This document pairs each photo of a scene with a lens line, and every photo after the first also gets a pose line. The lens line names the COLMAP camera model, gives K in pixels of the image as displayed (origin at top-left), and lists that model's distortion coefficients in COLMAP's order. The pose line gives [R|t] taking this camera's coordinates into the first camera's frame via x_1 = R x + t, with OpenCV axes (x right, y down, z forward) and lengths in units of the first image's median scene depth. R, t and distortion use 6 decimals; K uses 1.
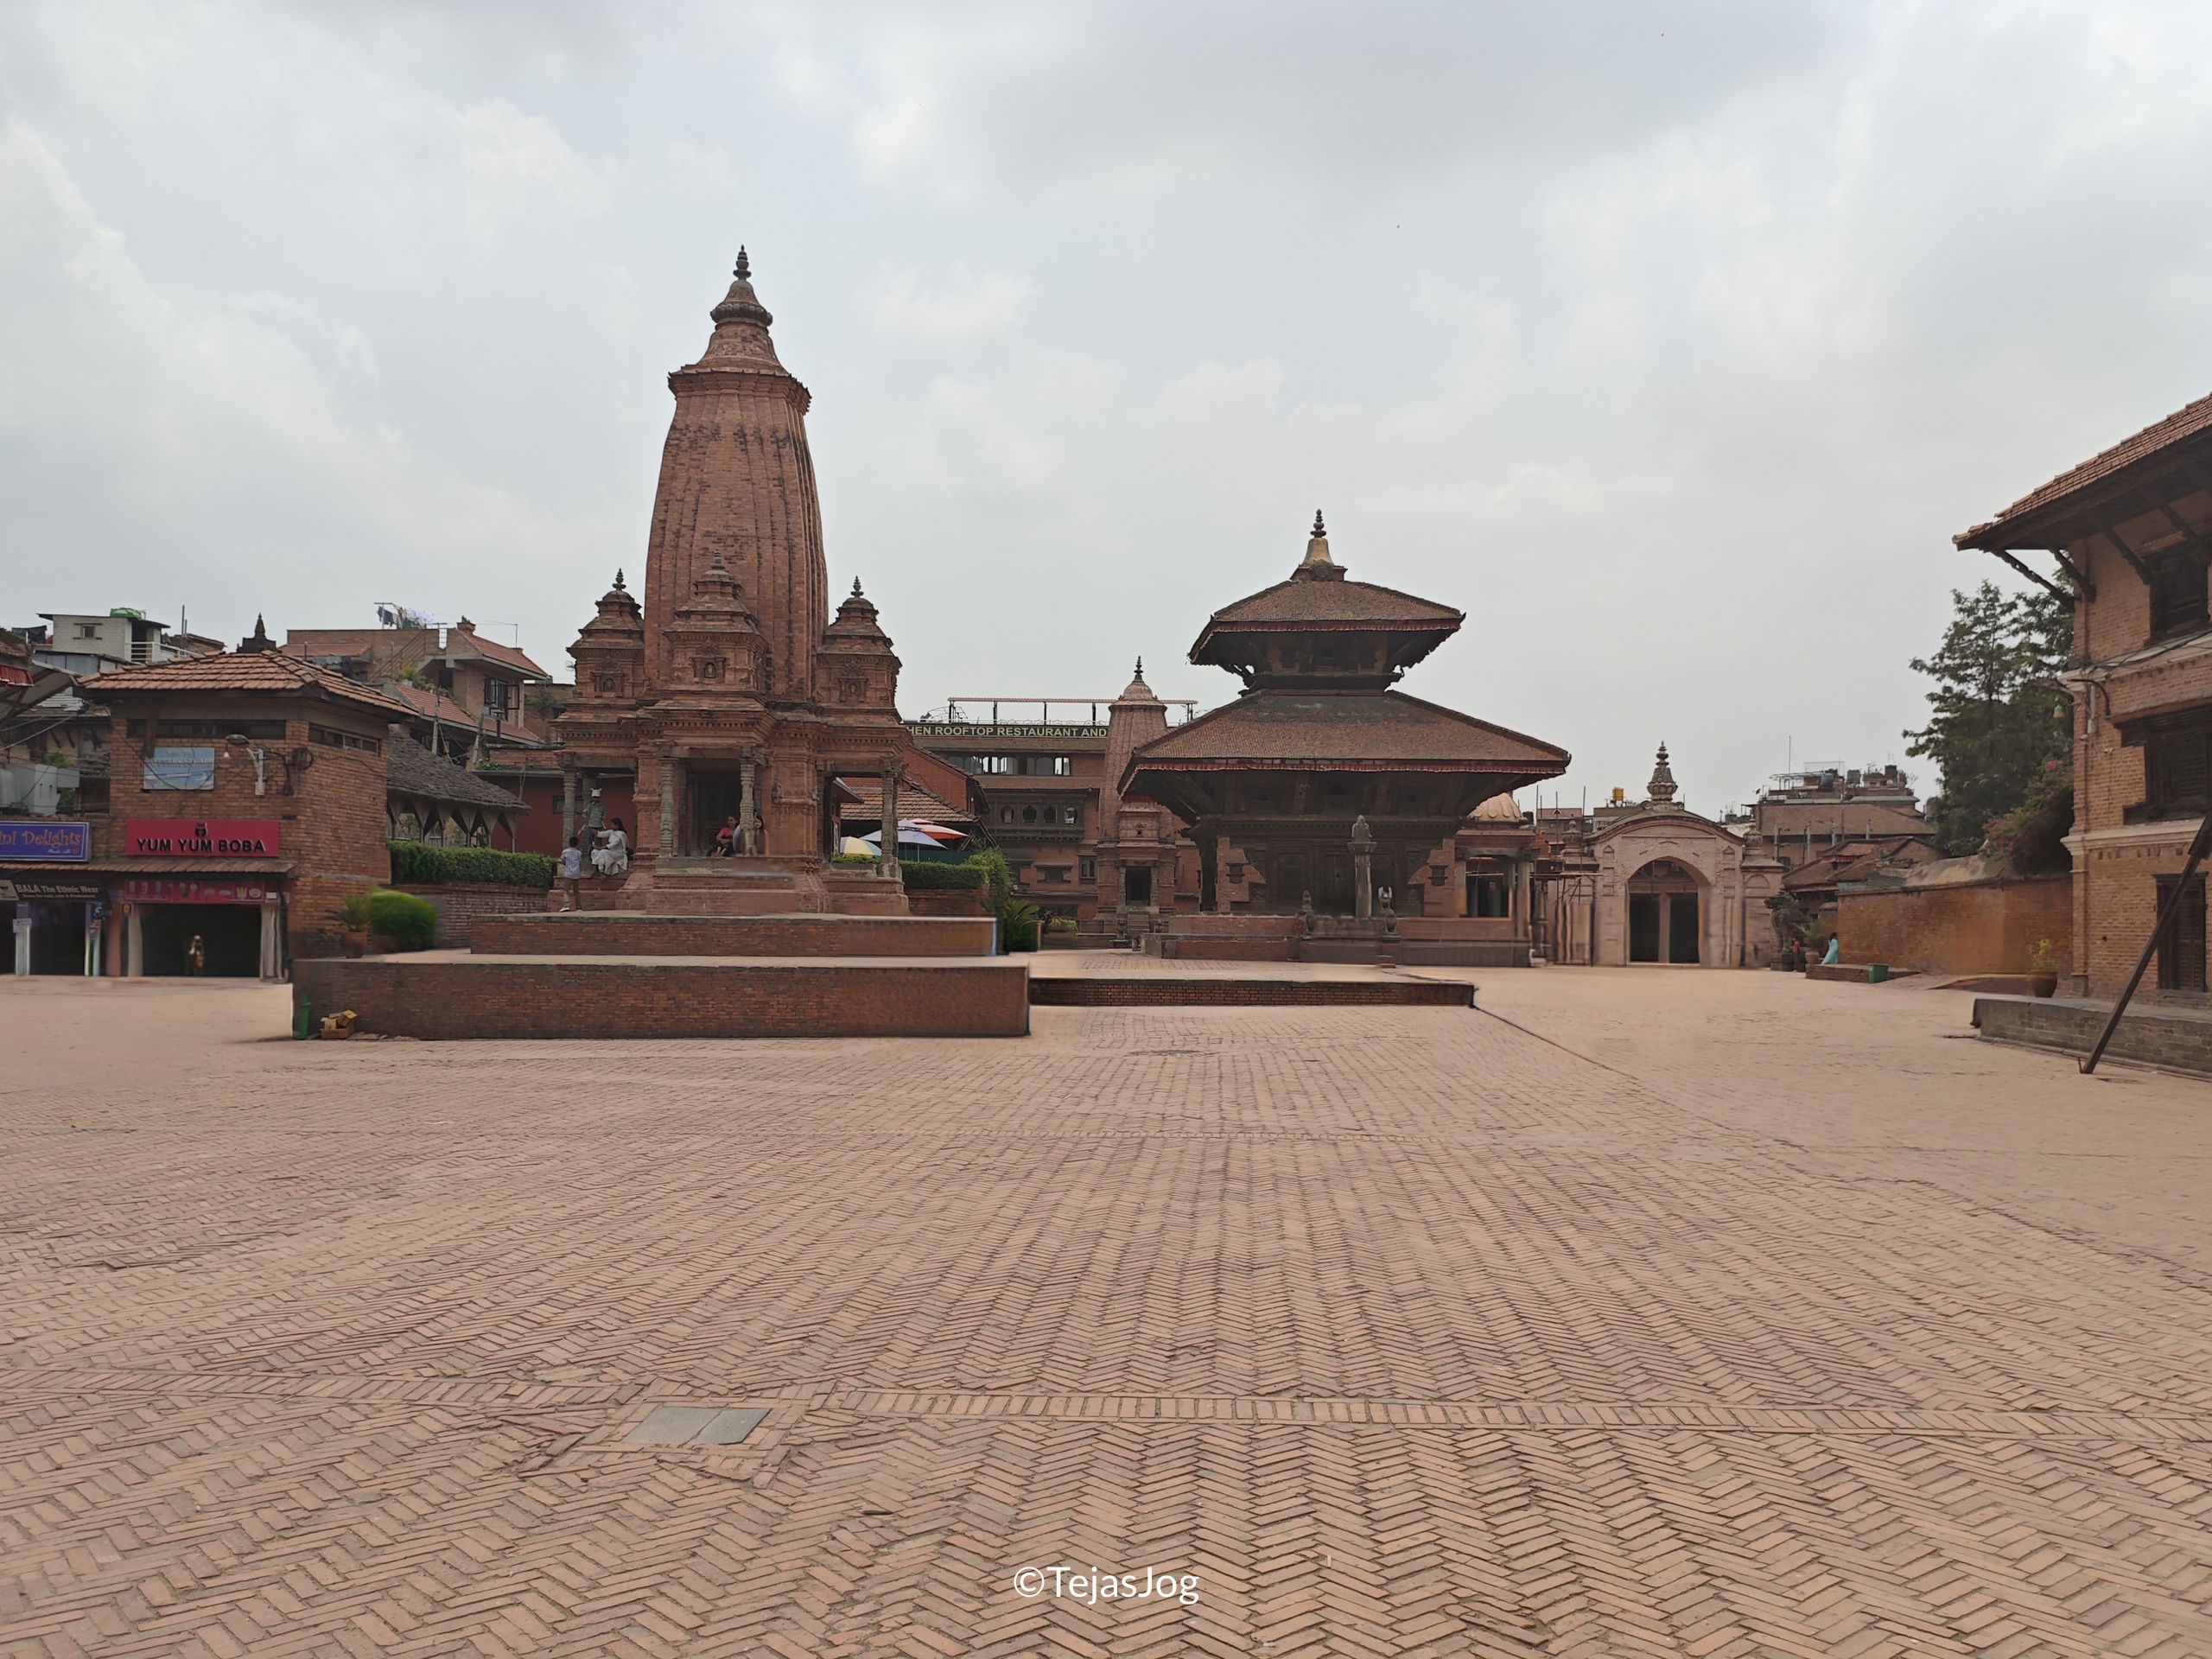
lens RADIAL K [[1685.3, 0, 1112.9], [0, 1685.3, 870.6], [0, 0, 1]] dist [0.099915, -0.239265]
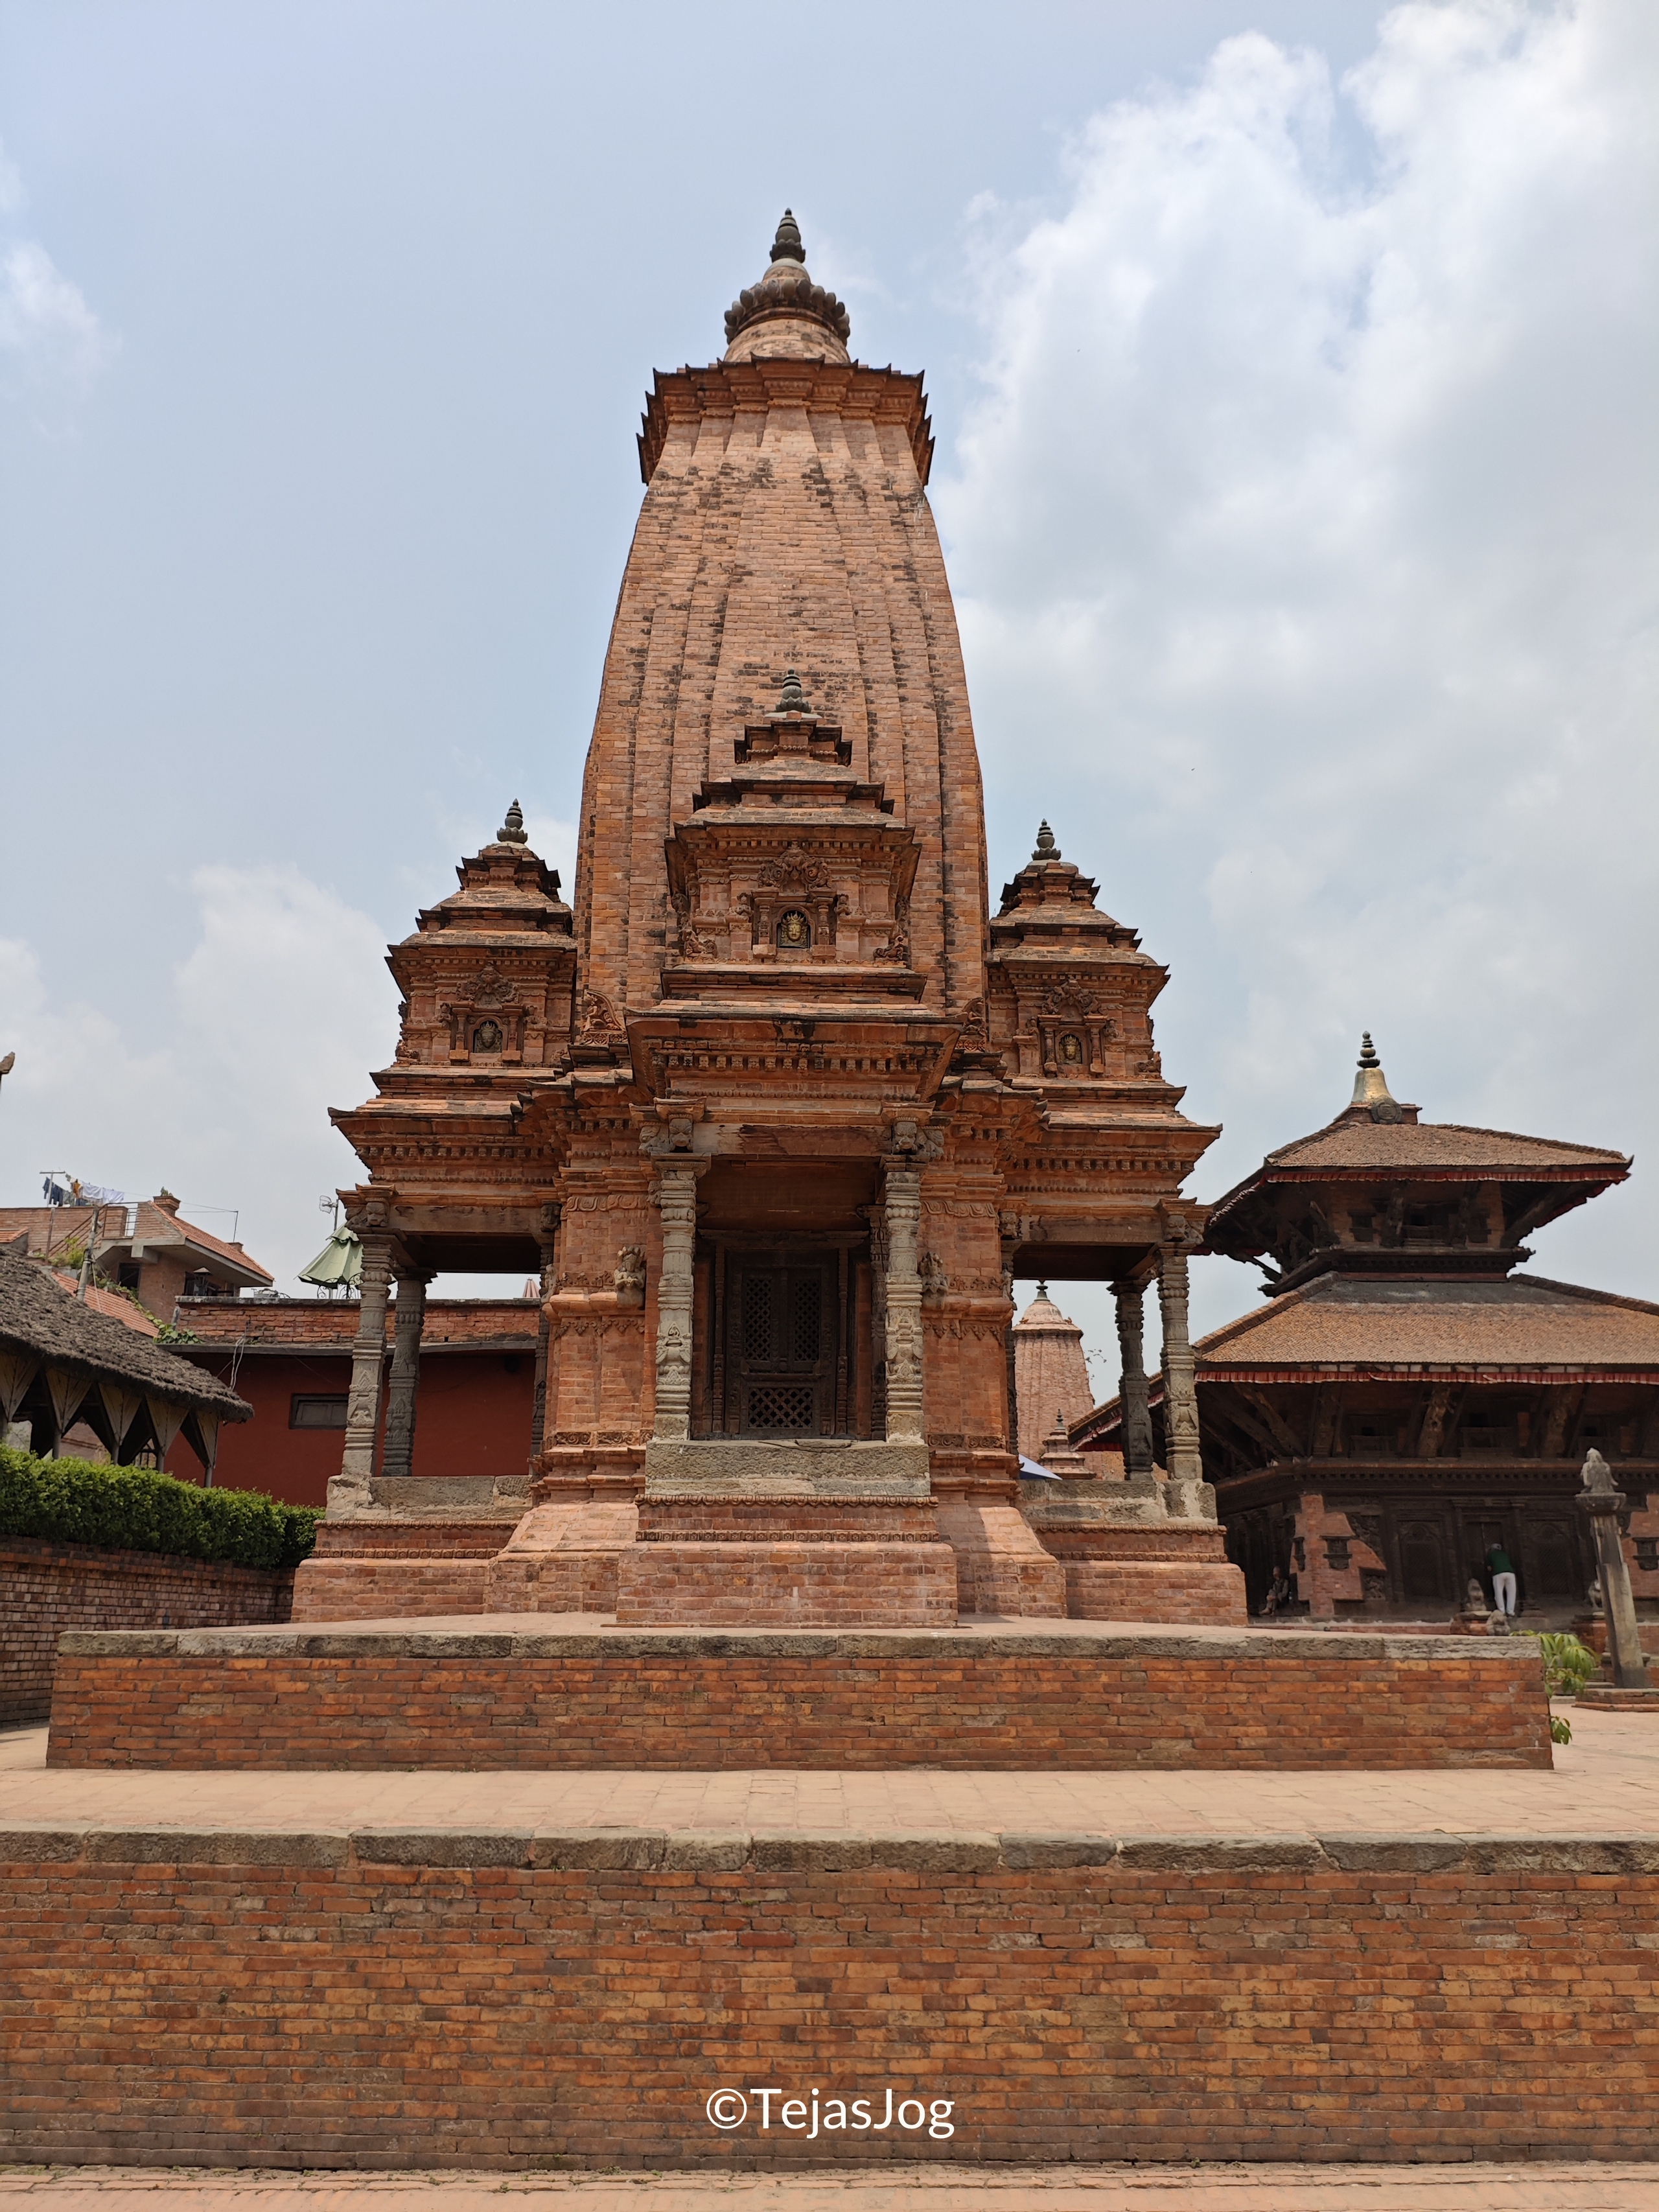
lens RADIAL K [[1685.3, 0, 829.5], [0, 1685.3, 1106.0], [0, 0, 1]] dist [0.099915, -0.239265]
pose [[0.999957, -0.006909, 0.006173, -0.218099], [0.008307, 0.963646, -0.267053, 0.015949], [-0.004104, 0.267093, 0.963662, 0.615899]]
